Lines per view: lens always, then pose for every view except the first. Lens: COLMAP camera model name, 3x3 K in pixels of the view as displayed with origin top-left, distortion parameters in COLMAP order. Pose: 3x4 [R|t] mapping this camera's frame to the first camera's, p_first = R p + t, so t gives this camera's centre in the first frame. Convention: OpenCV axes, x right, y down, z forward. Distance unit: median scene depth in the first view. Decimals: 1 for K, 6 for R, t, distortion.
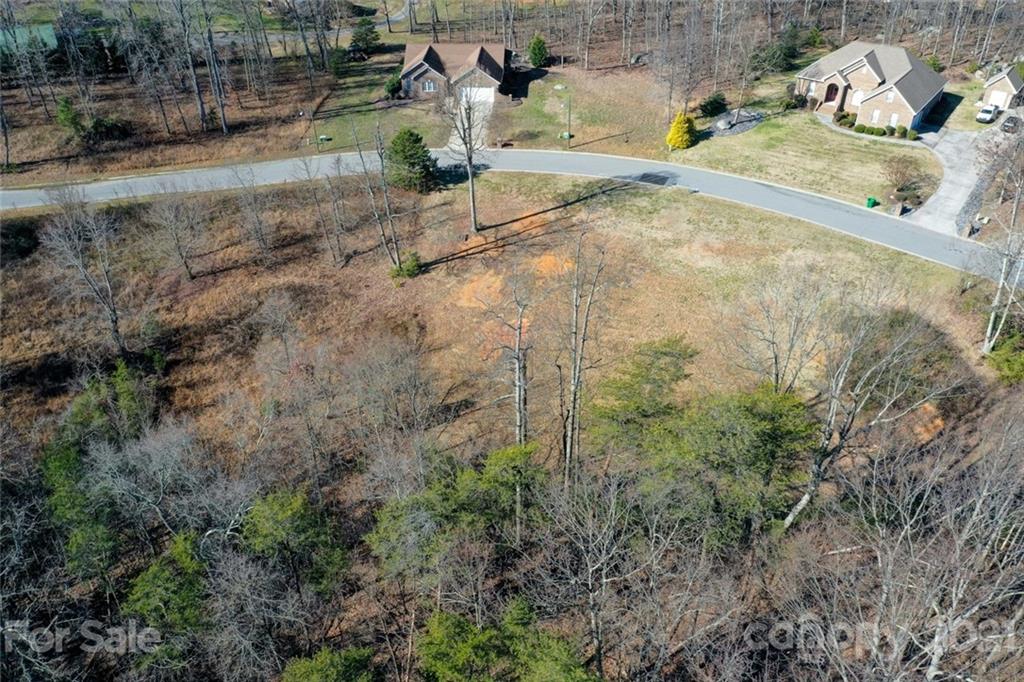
lens RADIAL K [[796.3, 0, 509.6], [0, 796.3, 336.6], [0, 0, 1]] dist [-0.017049, -0.004711]
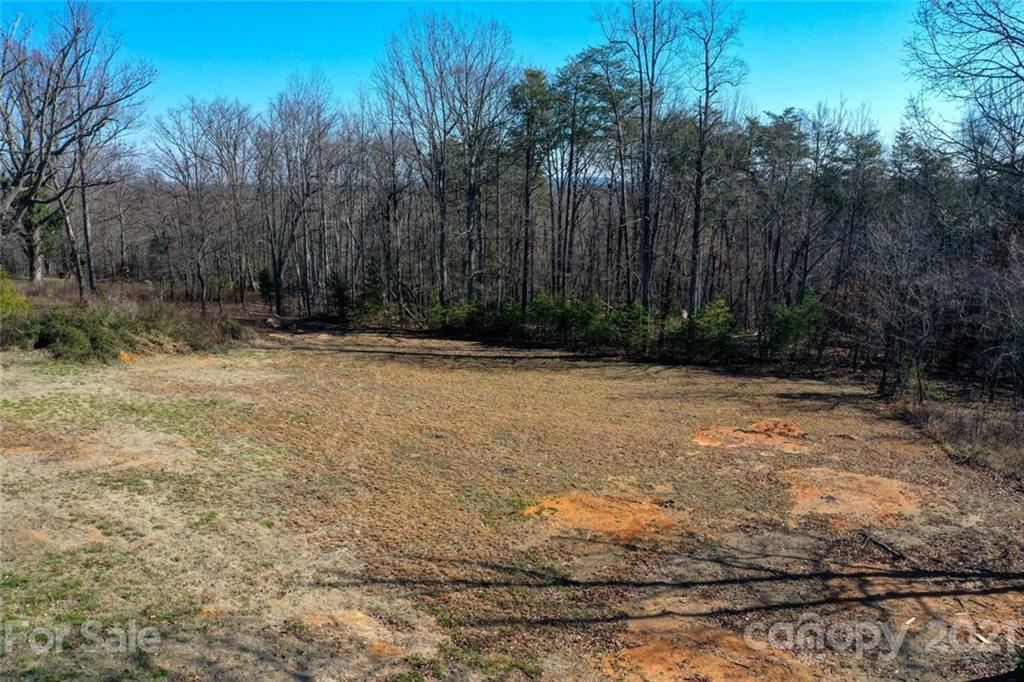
lens RADIAL K [[796.3, 0, 507.1], [0, 796.3, 341.5], [0, 0, 1]] dist [-0.017049, -0.004711]
pose [[-0.983447, -0.029533, 0.178774, 0.037419], [0.110220, 0.685602, 0.719584, -0.296541], [-0.143819, 0.727377, -0.670998, 1.027849]]
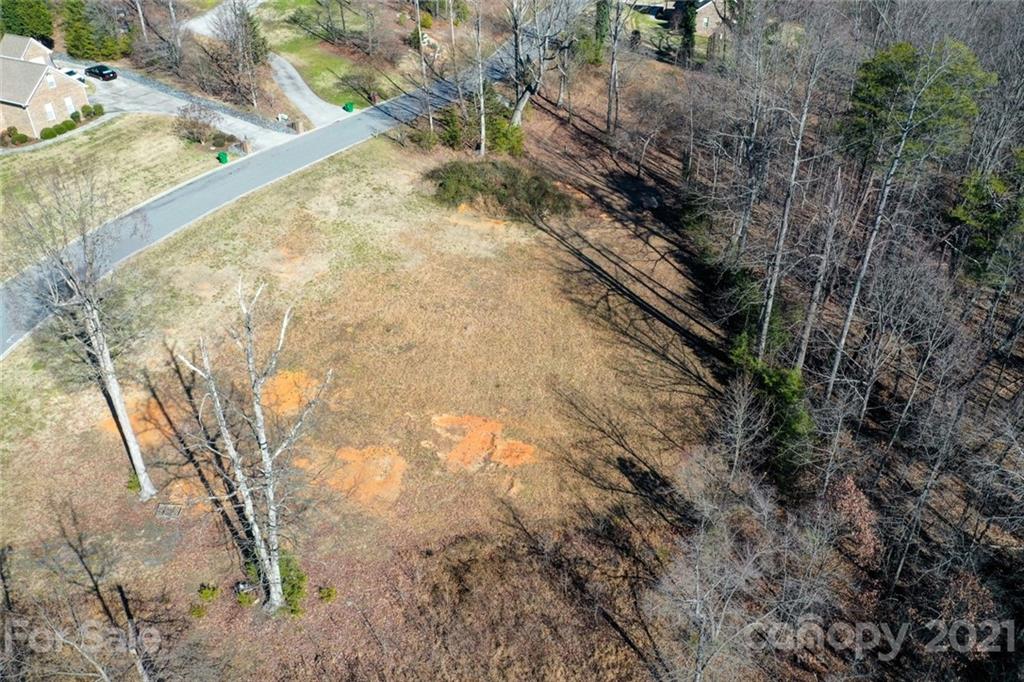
lens RADIAL K [[796.3, 0, 510.3], [0, 796.3, 337.7], [0, 0, 1]] dist [-0.017049, -0.004711]
pose [[-0.153339, -0.544655, 0.824523, -0.406595], [0.581643, 0.624792, 0.520889, -0.302372], [-0.798861, 0.559451, 0.220990, 0.632141]]
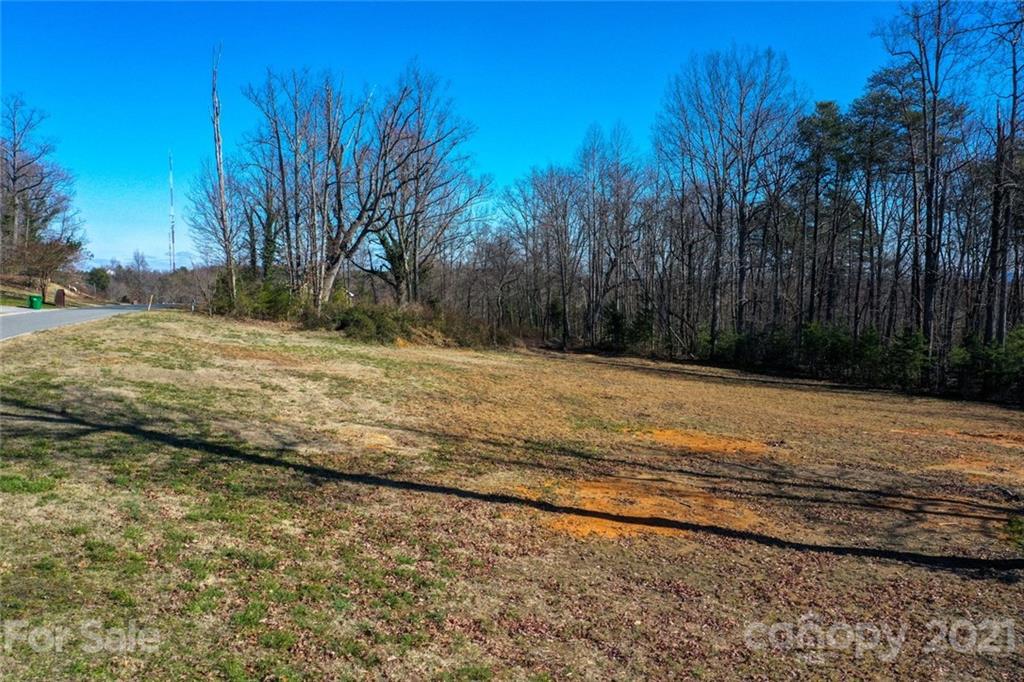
lens RADIAL K [[796.3, 0, 512.1], [0, 796.3, 342.7], [0, 0, 1]] dist [-0.017049, -0.004711]
pose [[-0.803811, -0.044760, 0.593199, -0.043645], [0.347557, 0.773944, 0.529353, -0.249634], [-0.482797, 0.631670, -0.606548, 1.050628]]
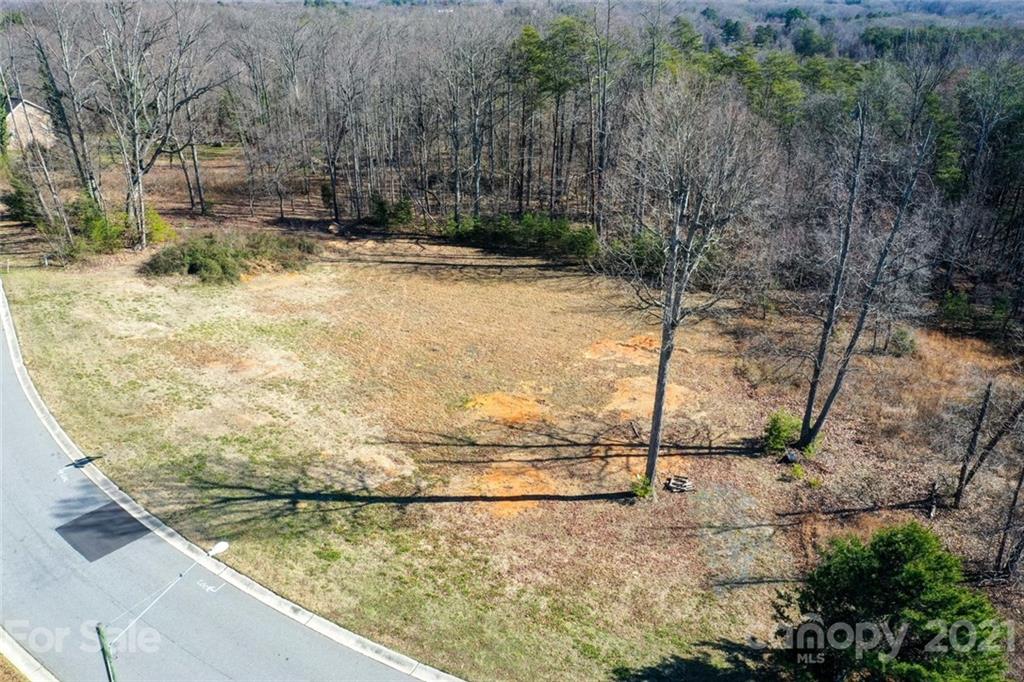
lens RADIAL K [[796.3, 0, 507.6], [0, 796.3, 334.1], [0, 0, 1]] dist [-0.017049, -0.004711]
pose [[-0.969538, -0.095373, 0.225609, -0.055880], [0.147798, 0.506708, 0.849354, -0.519708], [-0.195323, 0.856826, -0.477177, 1.093689]]
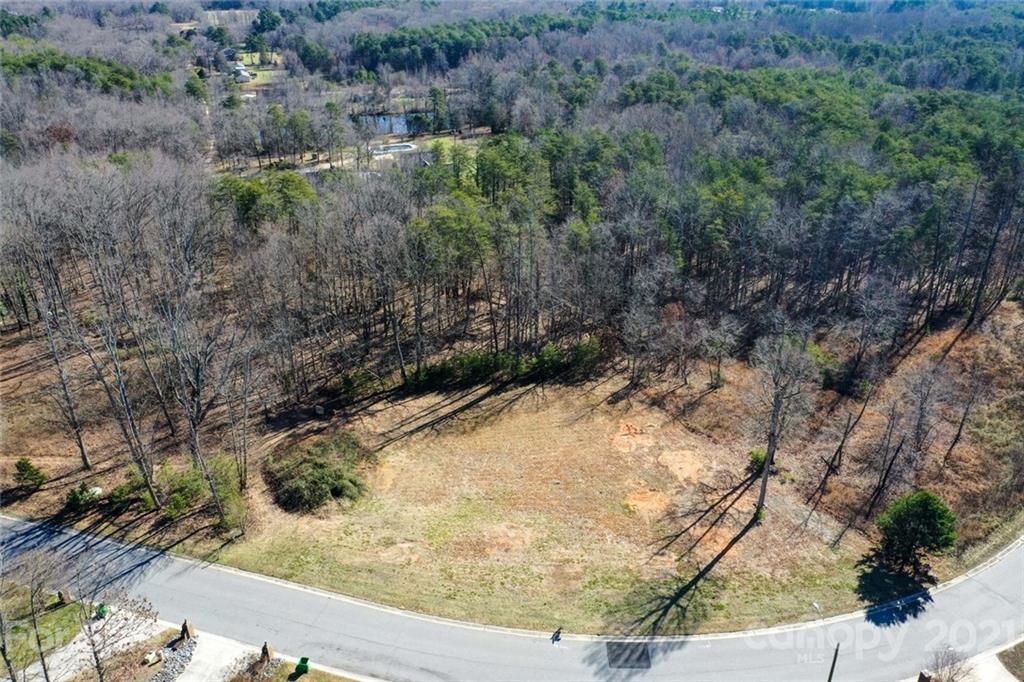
lens RADIAL K [[796.3, 0, 510.7], [0, 796.3, 340.3], [0, 0, 1]] dist [-0.017049, -0.004711]
pose [[-0.911297, 0.195705, -0.362266, 0.462019], [-0.234049, 0.477650, 0.846801, -0.860538], [0.338760, 0.856475, -0.389477, 1.034494]]
